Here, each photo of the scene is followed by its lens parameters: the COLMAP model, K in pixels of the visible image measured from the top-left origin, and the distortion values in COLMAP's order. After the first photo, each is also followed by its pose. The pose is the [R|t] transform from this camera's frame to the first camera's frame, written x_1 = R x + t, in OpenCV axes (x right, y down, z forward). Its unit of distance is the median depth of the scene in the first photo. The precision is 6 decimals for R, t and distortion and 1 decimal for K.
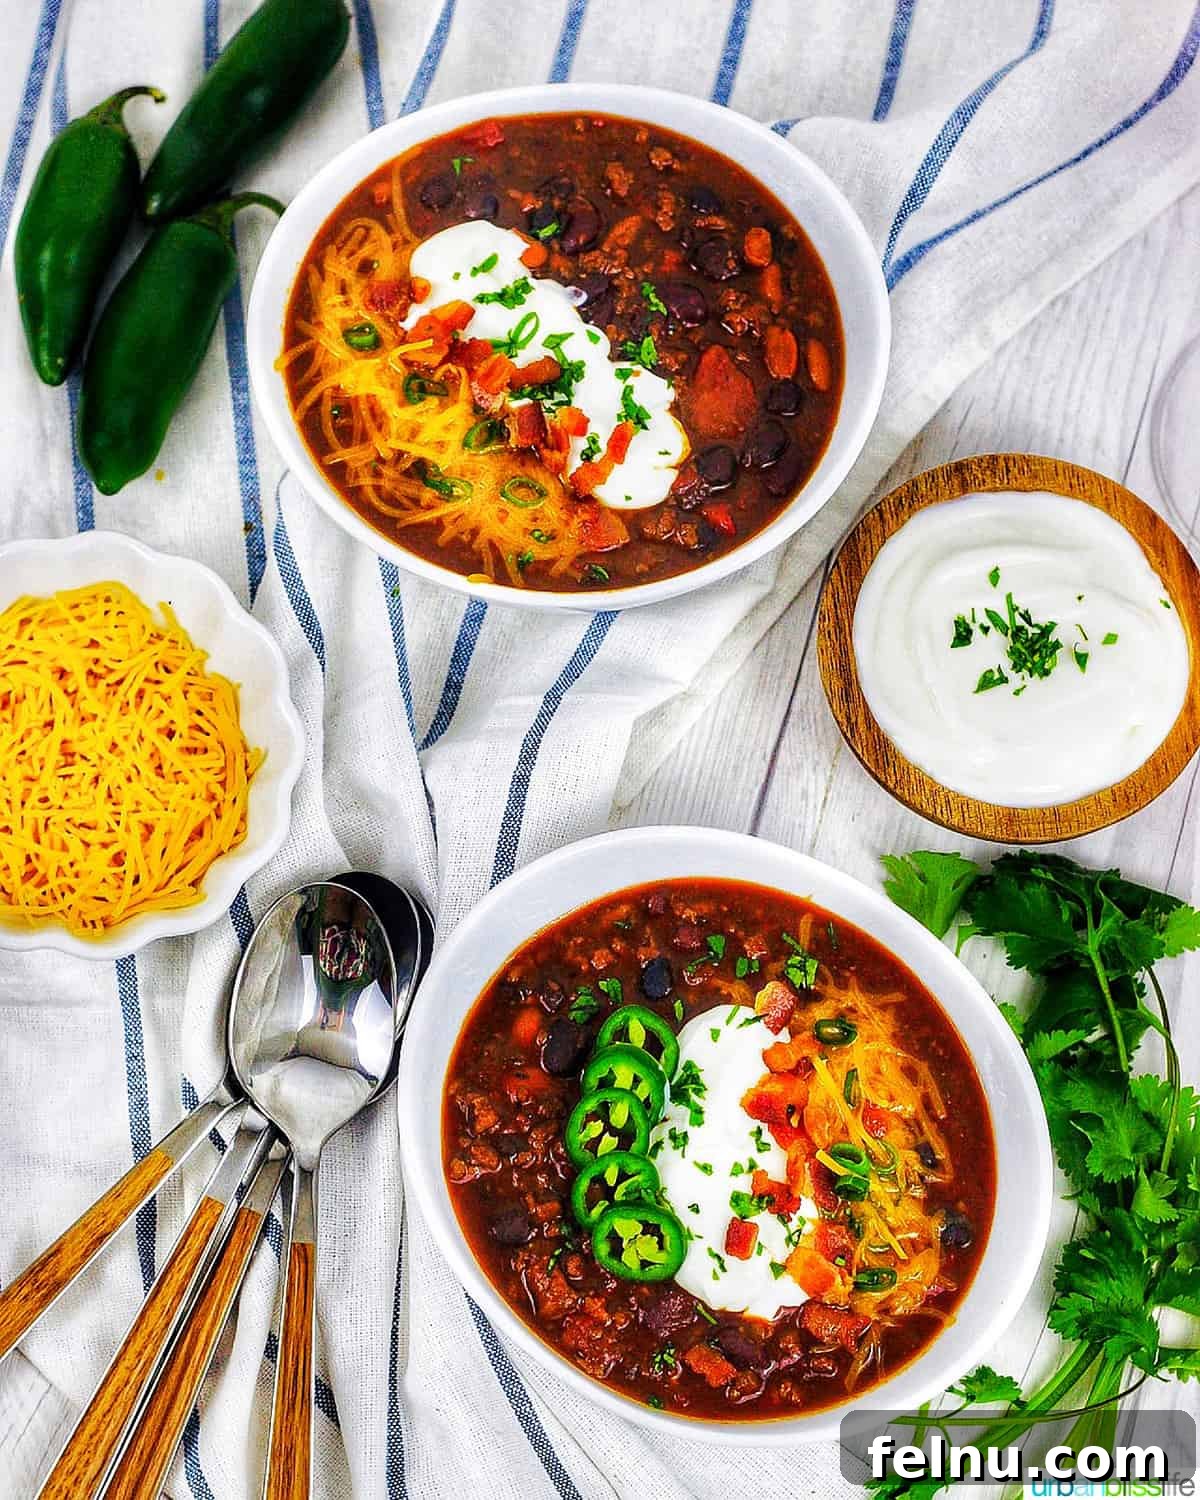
lens RADIAL K [[4976.6, 0, 600.0], [0, 4976.6, 750.0], [0, 0, 1]] dist [-0.282727, -0.331891]
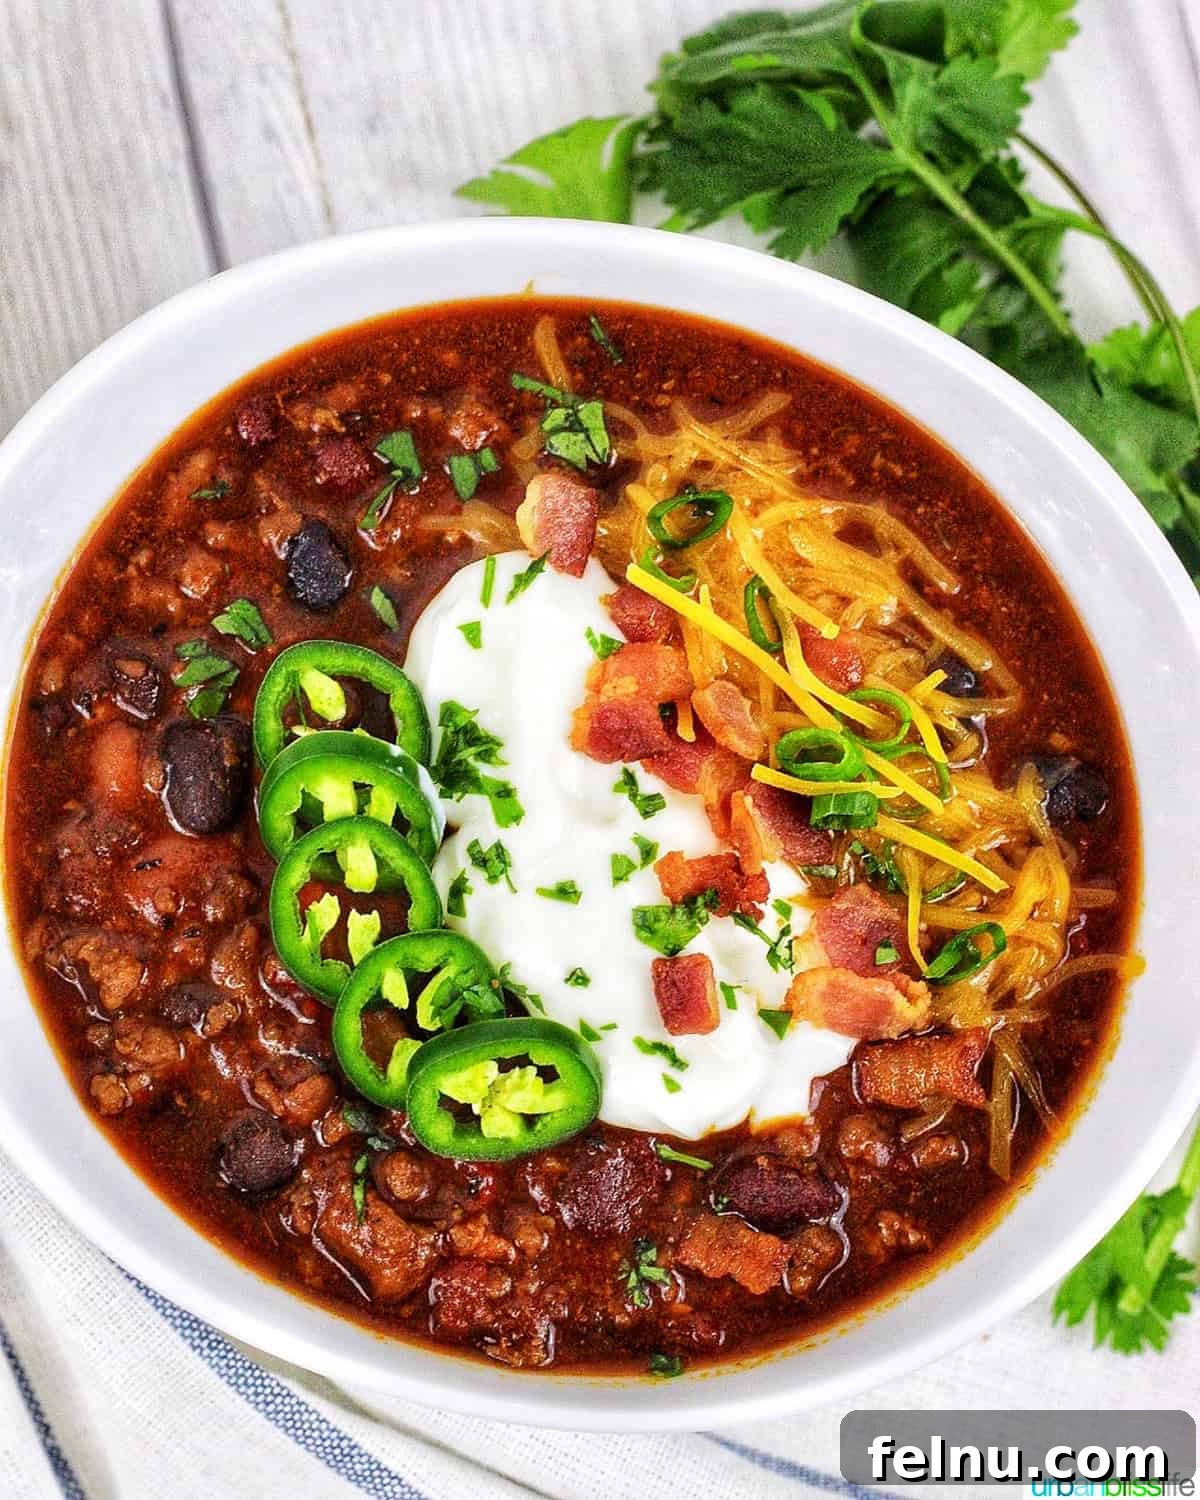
lens RADIAL K [[4595.0, 0, 740.9], [0, 4595.0, 750.9], [0, 0, 1]] dist [0.045073, 0.107287]
pose [[0.913083, -0.407466, 0.015824, 0.035914], [0.394740, 0.892966, 0.216315, -0.020738], [-0.102271, -0.191267, 0.976195, 0.551927]]
